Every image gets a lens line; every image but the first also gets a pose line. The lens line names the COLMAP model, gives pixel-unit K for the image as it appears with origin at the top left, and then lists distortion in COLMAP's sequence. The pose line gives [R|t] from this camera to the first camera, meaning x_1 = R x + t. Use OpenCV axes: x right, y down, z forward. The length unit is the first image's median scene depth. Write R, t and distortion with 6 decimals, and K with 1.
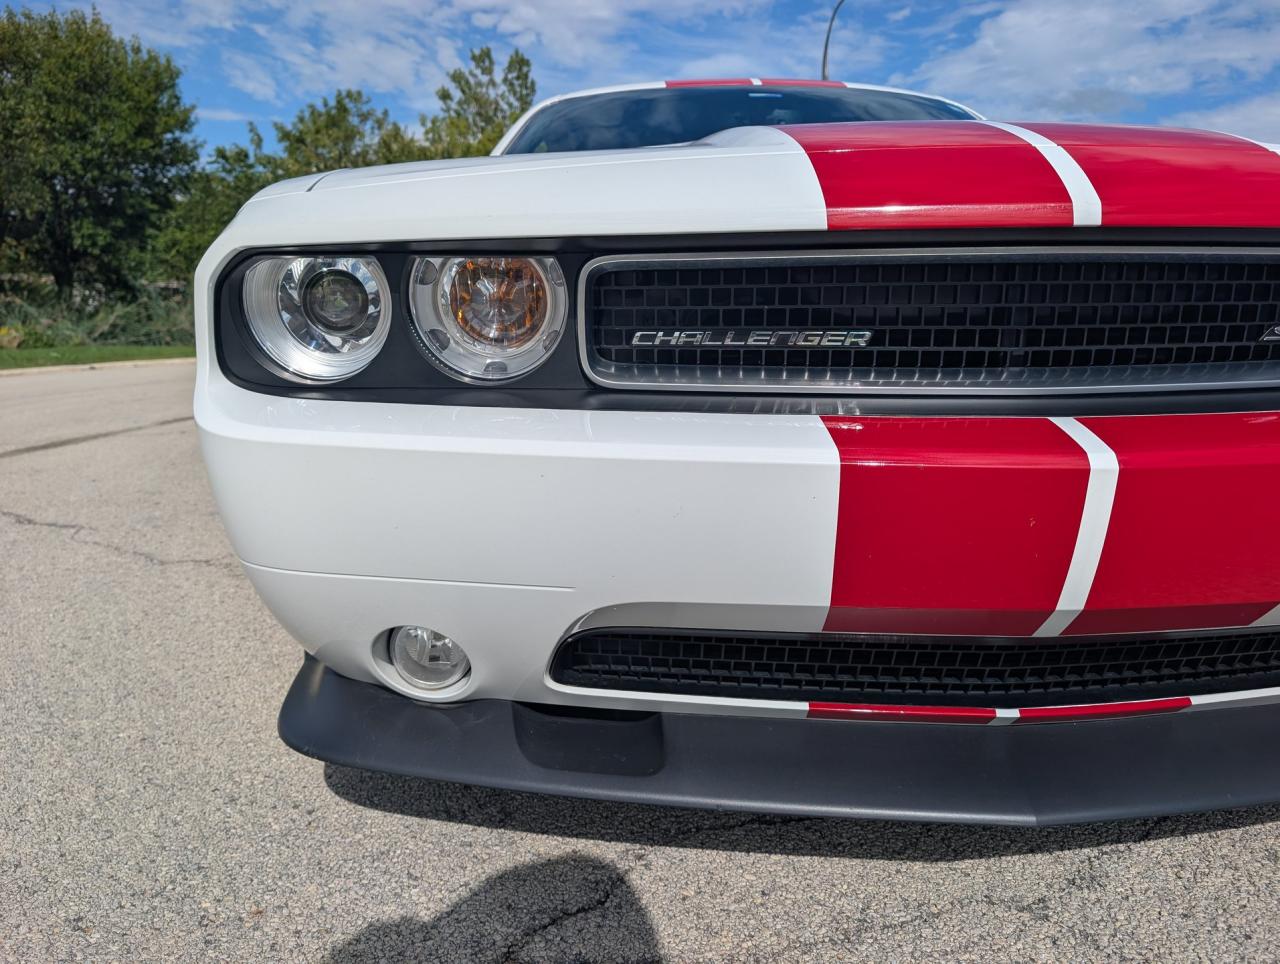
lens RADIAL K [[933.3, 0, 631.9], [0, 933.3, 480.0], [0, 0, 1]] dist [0.007017, -0.004534]
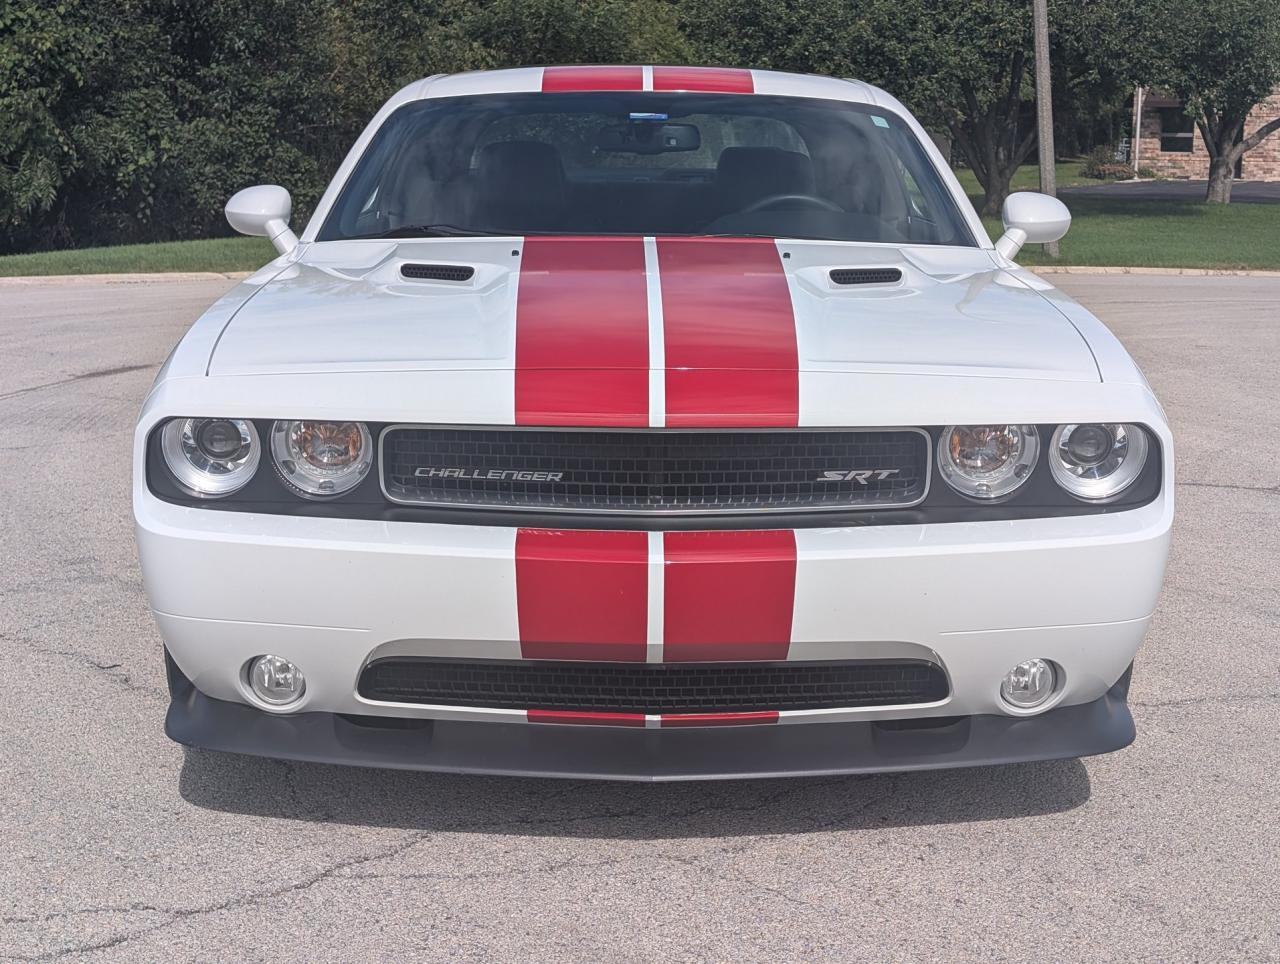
lens RADIAL K [[2054.4, 0, 620.5], [0, 2054.4, 480.4], [0, 0, 1]] dist [0.263804, -1.274635]
pose [[0.999721, 0.016472, -0.016954, 0.400058], [-0.016824, 0.999642, -0.020810, -0.071875], [0.016605, 0.021089, 0.999640, -2.416840]]
